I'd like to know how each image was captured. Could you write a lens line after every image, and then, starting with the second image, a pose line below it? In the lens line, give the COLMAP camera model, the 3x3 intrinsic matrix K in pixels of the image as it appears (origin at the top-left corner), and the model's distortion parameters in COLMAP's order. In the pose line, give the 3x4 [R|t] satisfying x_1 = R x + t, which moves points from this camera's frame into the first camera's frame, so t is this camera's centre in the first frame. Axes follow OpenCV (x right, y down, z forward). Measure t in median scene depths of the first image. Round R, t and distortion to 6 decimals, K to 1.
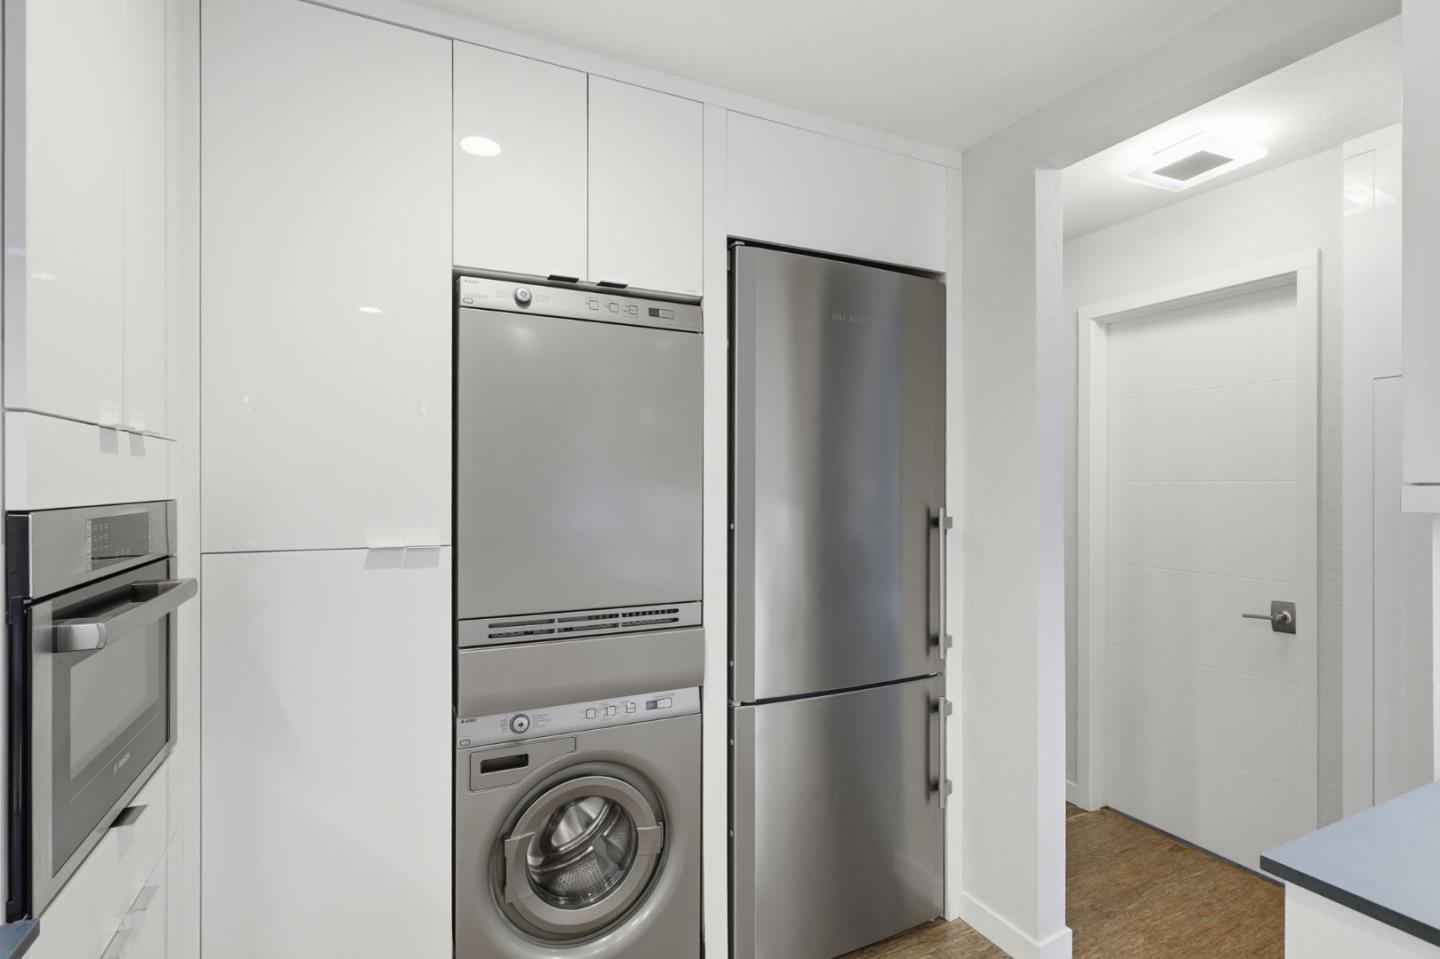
lens RADIAL K [[684.6, 0, 725.6], [0, 684.6, 483.4], [0, 0, 1]] dist [-0.001066, -0.000135]
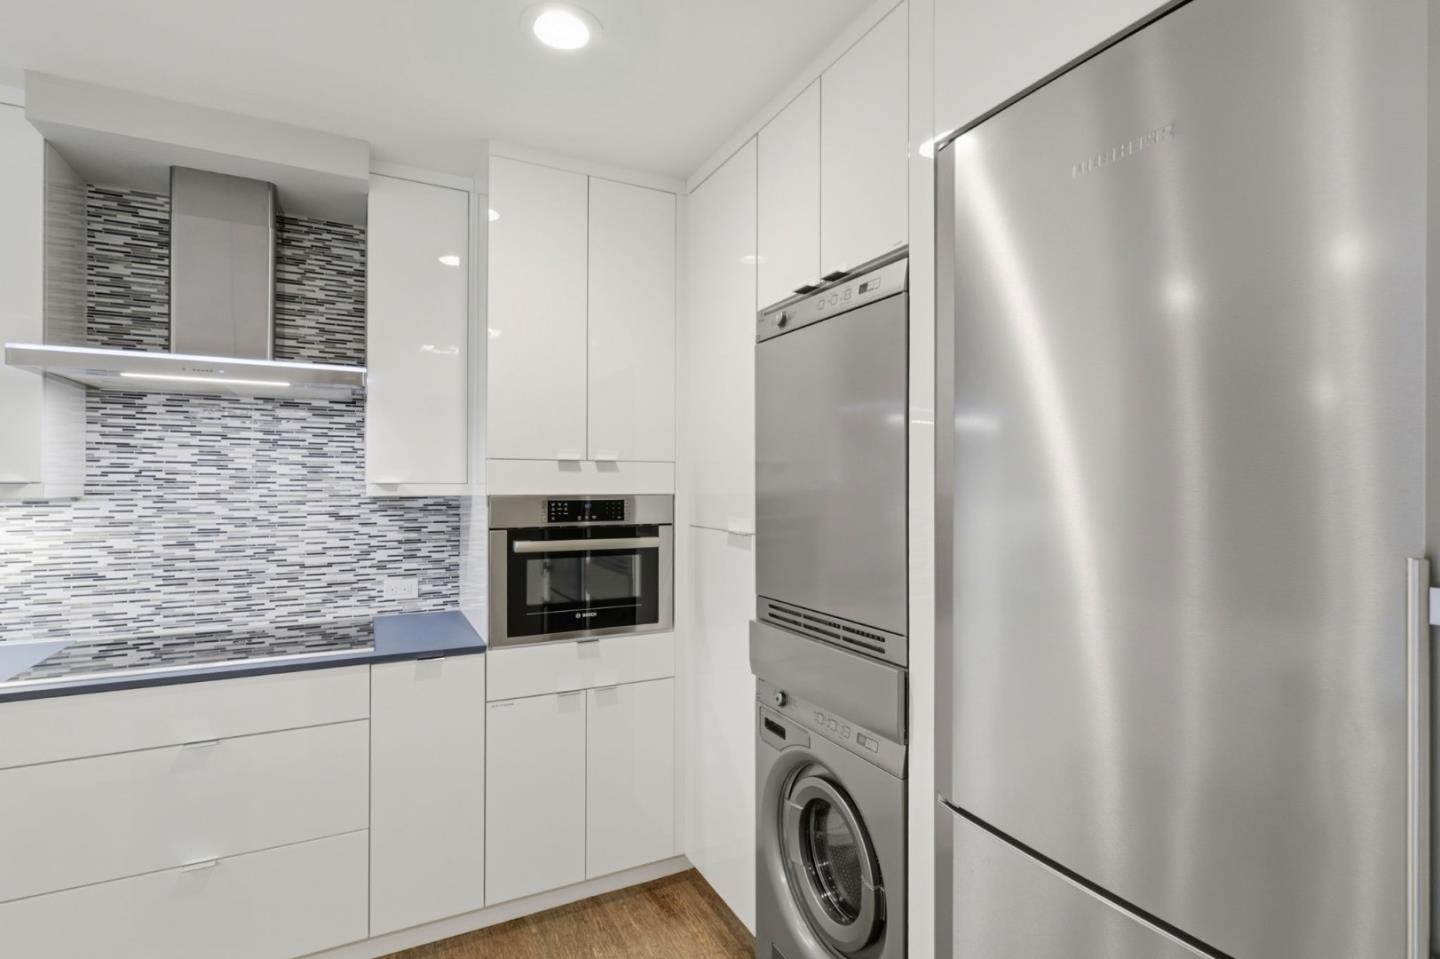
lens RADIAL K [[684.6, 0, 714.6], [0, 684.6, 479.8], [0, 0, 1]] dist [-0.001066, -0.000135]
pose [[0.032647, -0.009693, -0.999420, 0.796476], [0.002371, 0.999951, -0.009620, 0.001617], [0.999464, -0.002055, 0.032668, 0.825976]]
